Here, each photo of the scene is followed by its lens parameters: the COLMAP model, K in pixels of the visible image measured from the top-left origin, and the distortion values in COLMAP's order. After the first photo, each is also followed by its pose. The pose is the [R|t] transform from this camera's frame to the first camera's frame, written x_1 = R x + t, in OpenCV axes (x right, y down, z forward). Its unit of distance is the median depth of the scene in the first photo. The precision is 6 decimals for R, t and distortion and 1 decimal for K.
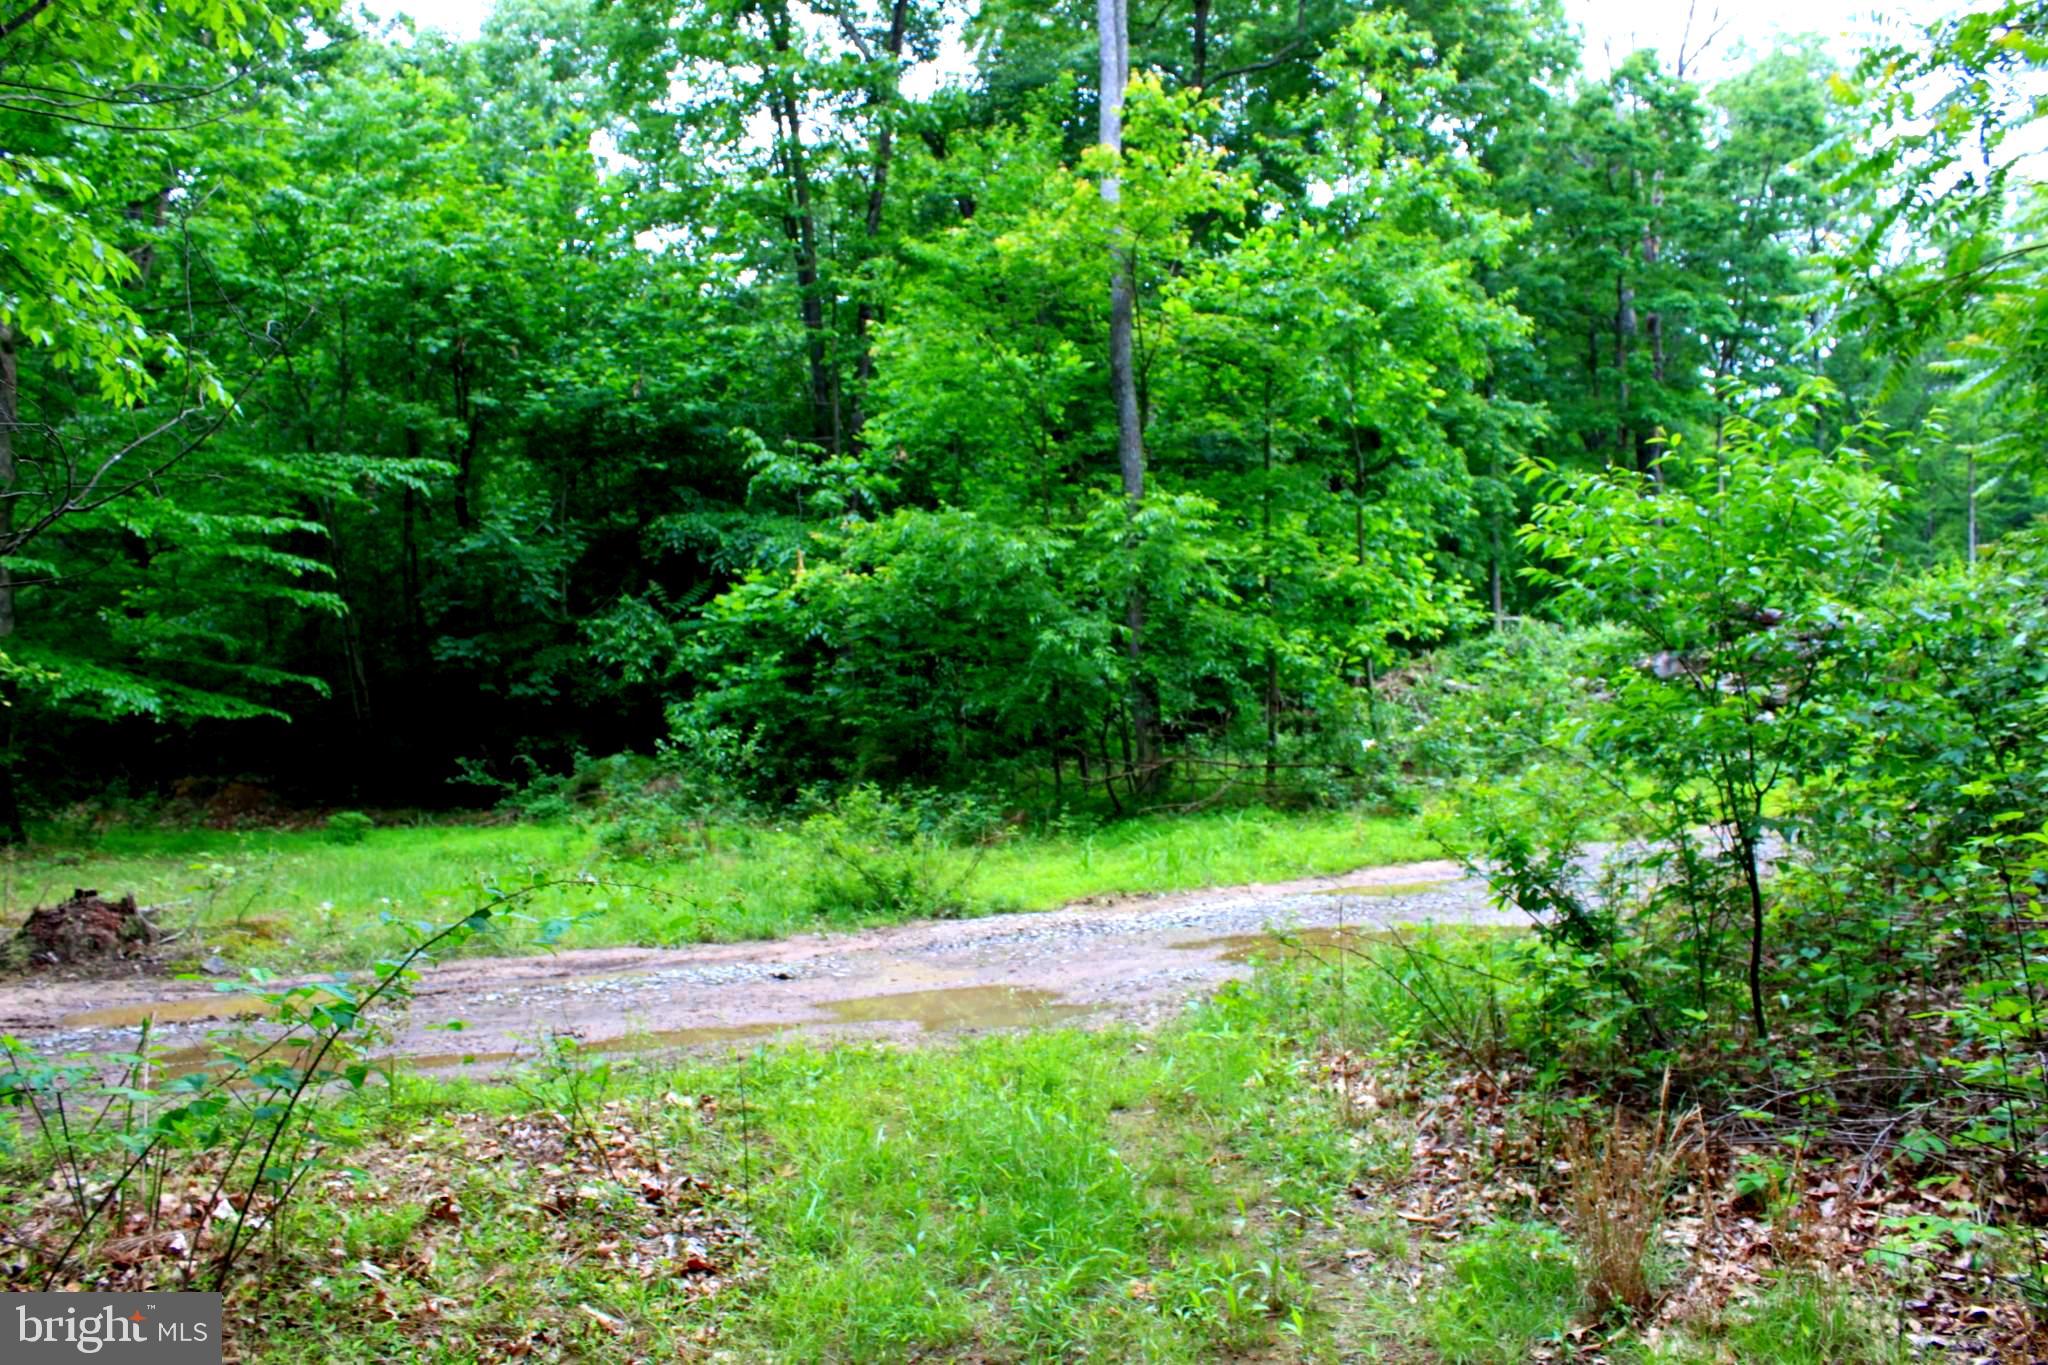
lens RADIAL K [[1700.4, 0, 1014.2], [0, 1700.4, 678.0], [0, 0, 1]] dist [-0.168327, 0.144970]
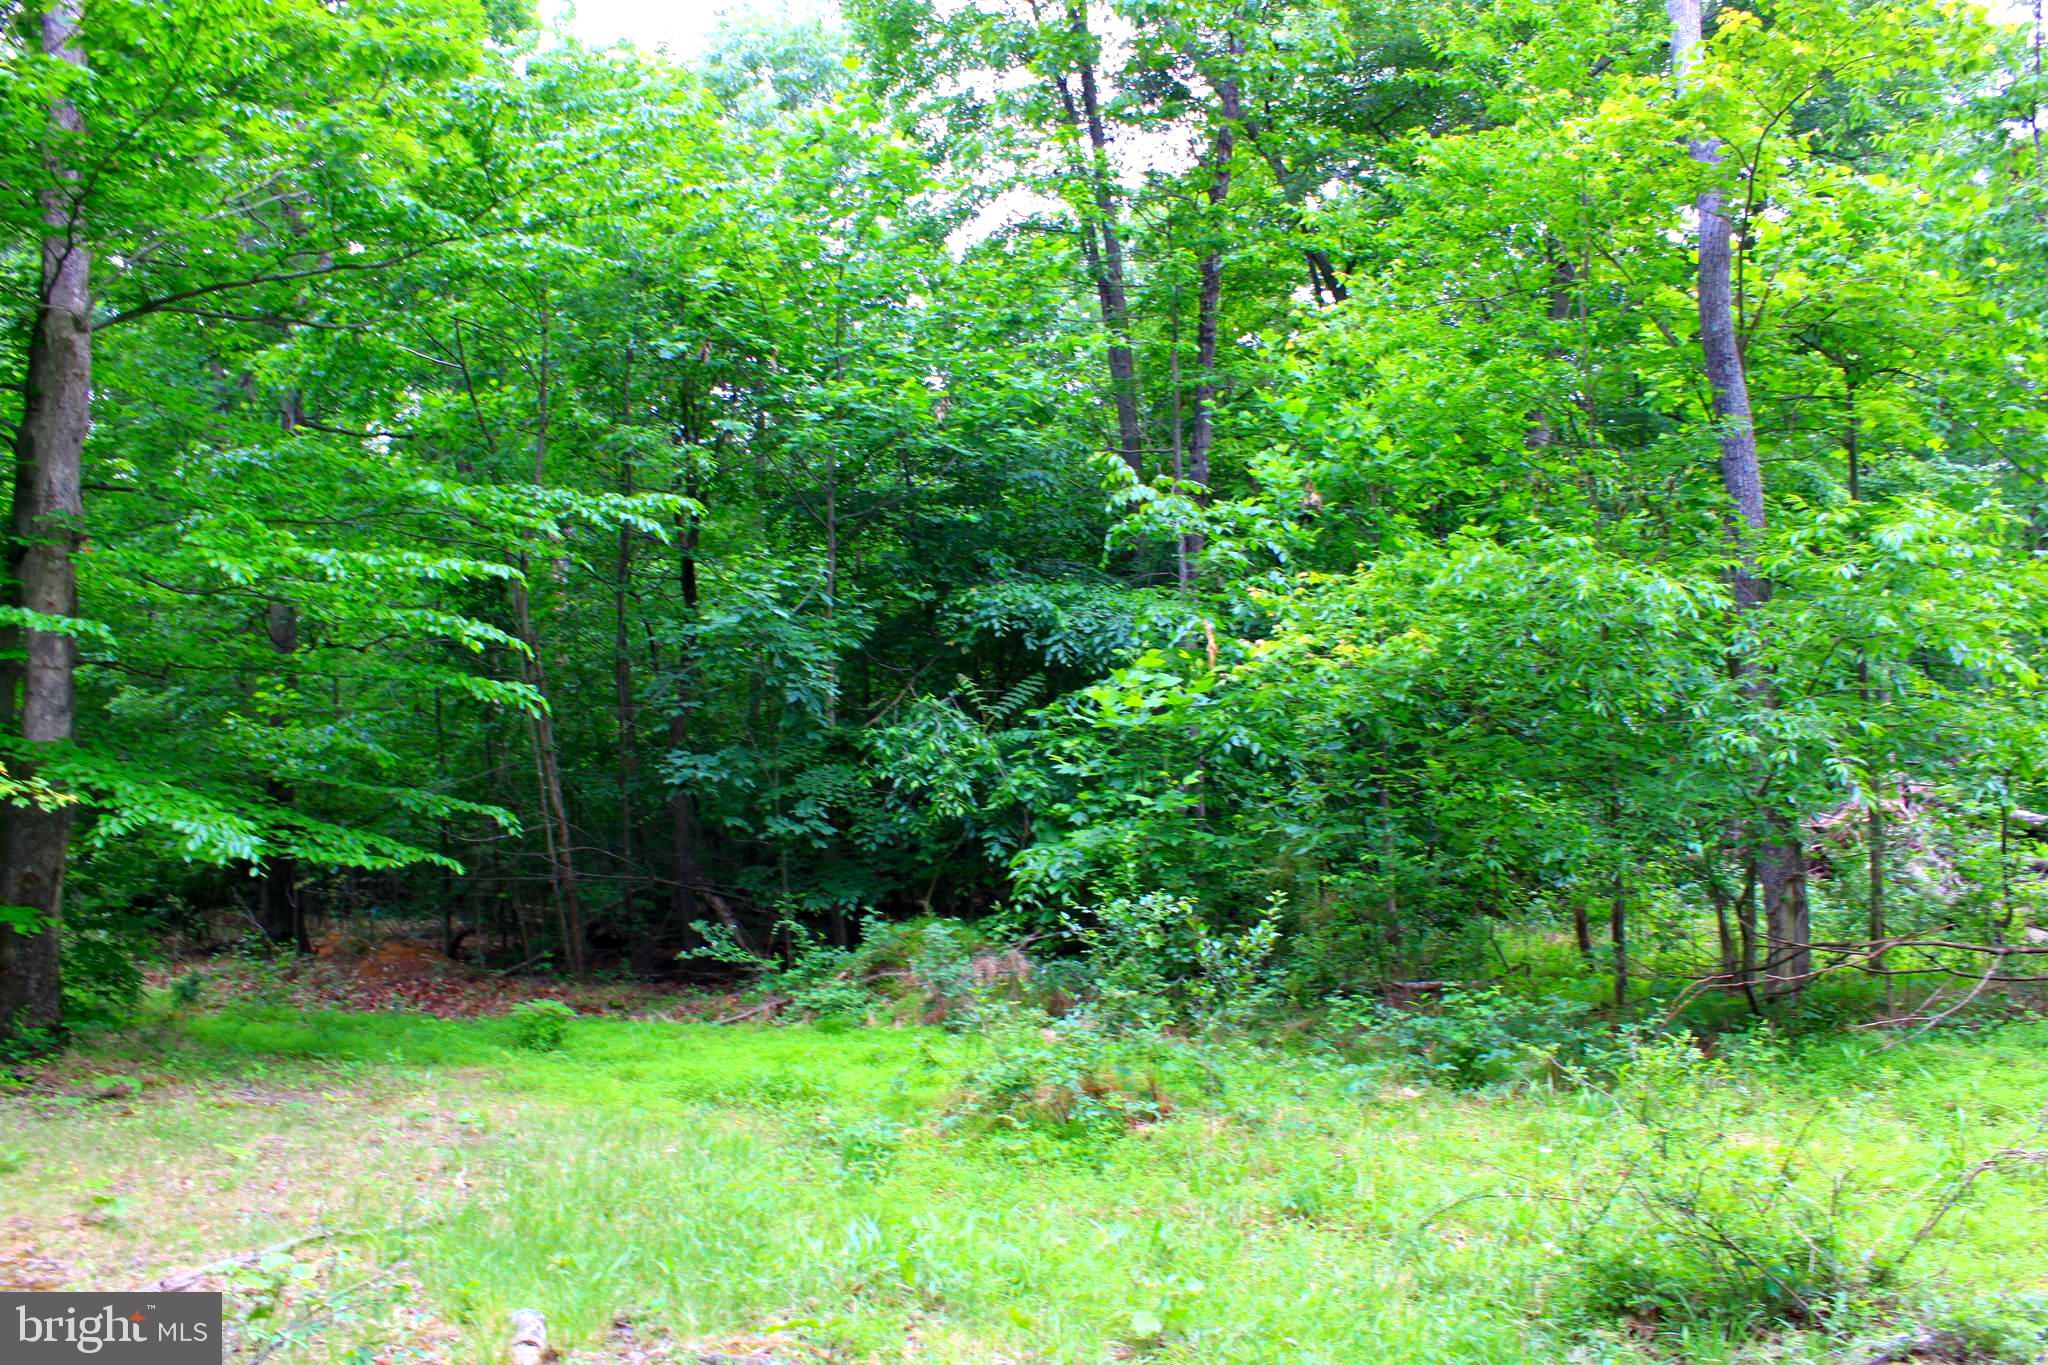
lens RADIAL K [[1700.4, 0, 1014.2], [0, 1700.4, 678.0], [0, 0, 1]] dist [-0.168327, 0.144970]
pose [[0.995182, -0.005753, -0.097871, -0.130358], [-0.001960, 0.996910, -0.078528, 0.000464], [0.098021, 0.078342, 0.992096, 0.303190]]
